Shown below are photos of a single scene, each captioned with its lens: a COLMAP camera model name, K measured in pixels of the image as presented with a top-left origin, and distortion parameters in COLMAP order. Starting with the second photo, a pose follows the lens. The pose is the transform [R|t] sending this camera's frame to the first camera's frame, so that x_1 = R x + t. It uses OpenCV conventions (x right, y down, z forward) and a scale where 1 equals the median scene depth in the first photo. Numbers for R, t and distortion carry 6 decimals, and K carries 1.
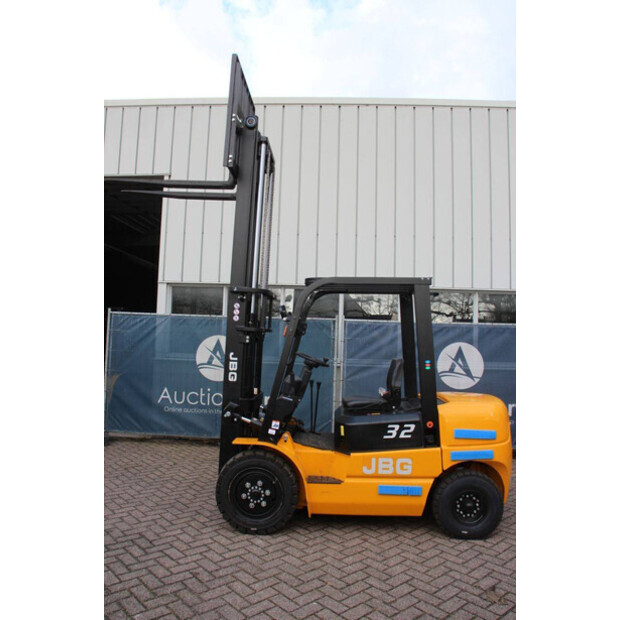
lens RADIAL K [[509.9, 0, 302.7], [0, 509.9, 307.9], [0, 0, 1]] dist [-0.146565, 0.131947]
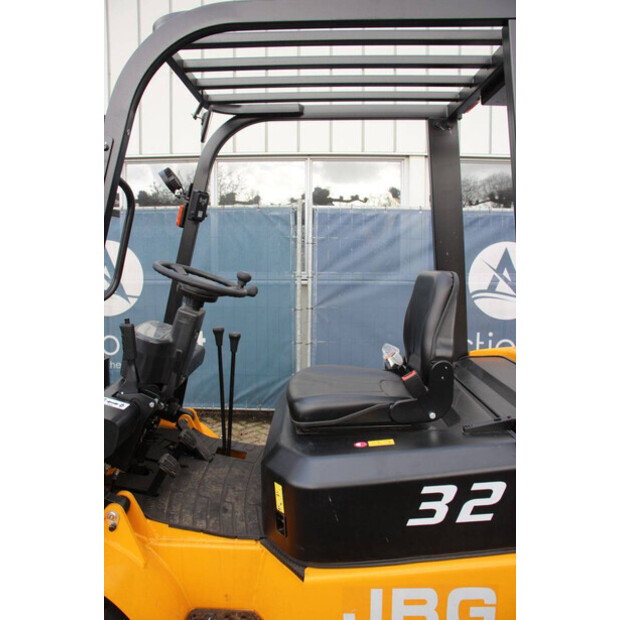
lens RADIAL K [[509.9, 0, 302.7], [0, 509.9, 307.9], [0, 0, 1]] dist [-0.146565, 0.131947]
pose [[0.999206, -0.027285, 0.029037, 0.083022], [0.021942, 0.985098, 0.170586, 0.063746], [-0.033259, -0.169813, 0.984915, 0.664686]]
